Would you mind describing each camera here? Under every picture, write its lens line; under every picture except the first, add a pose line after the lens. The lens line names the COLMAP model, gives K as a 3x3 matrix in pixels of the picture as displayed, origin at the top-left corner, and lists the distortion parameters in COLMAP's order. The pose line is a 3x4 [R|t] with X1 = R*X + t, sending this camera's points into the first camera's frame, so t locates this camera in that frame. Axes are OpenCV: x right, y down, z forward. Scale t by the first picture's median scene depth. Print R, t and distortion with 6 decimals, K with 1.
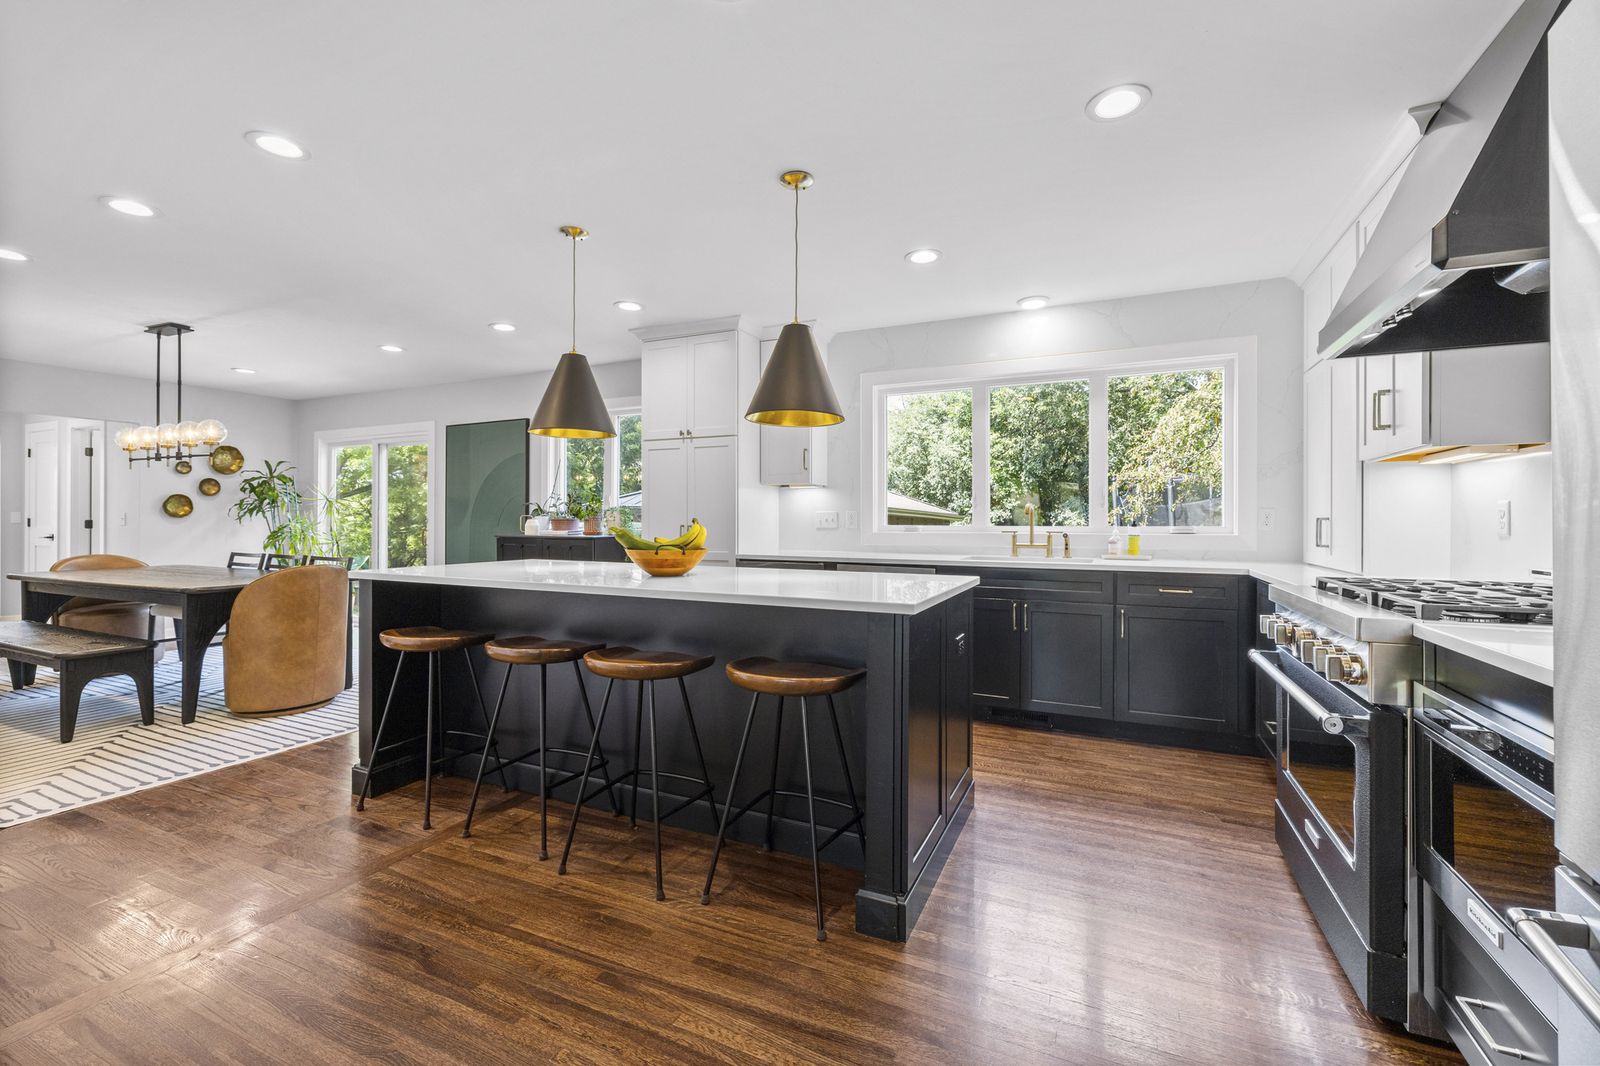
lens RADIAL K [[671.7, 0, 793.6], [0, 671.7, 527.8], [0, 0, 1]] dist [0.001836, 0.000030]
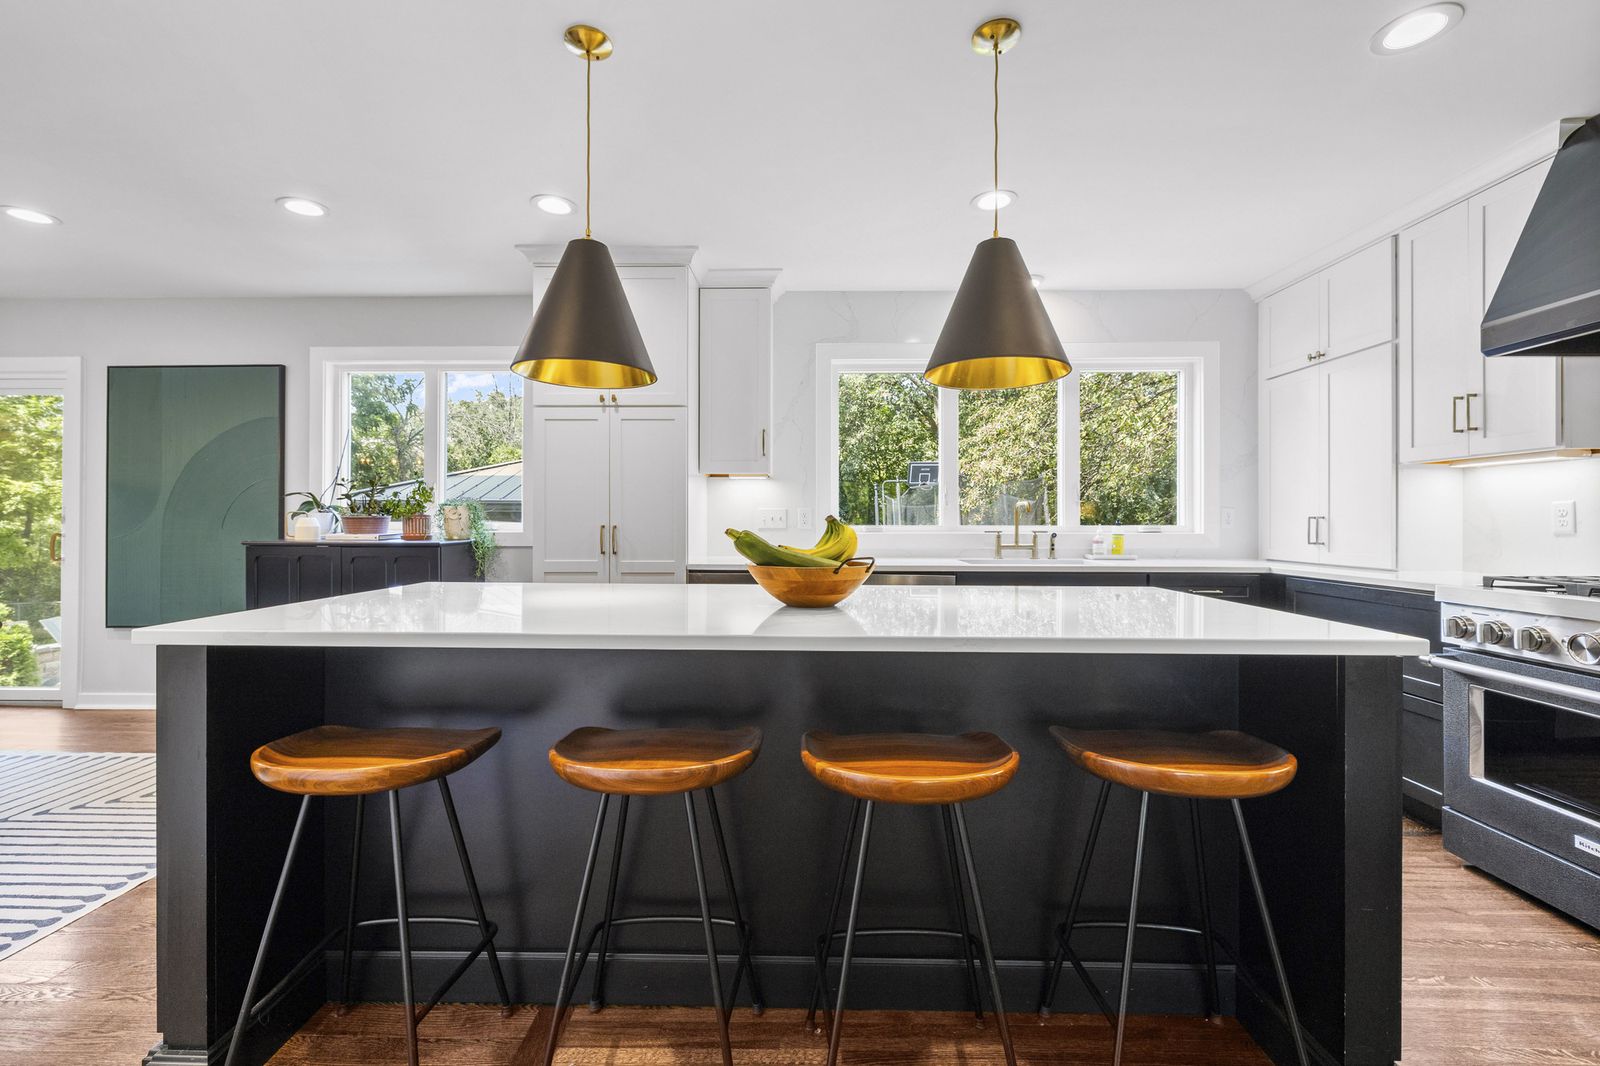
lens RADIAL K [[671.7, 0, 793.6], [0, 671.7, 527.8], [0, 0, 1]] dist [0.001836, 0.000030]
pose [[0.916863, -0.004820, 0.399173, -0.294166], [0.004043, 0.999988, 0.002789, -0.003061], [-0.399181, -0.000943, 0.916872, 0.277268]]
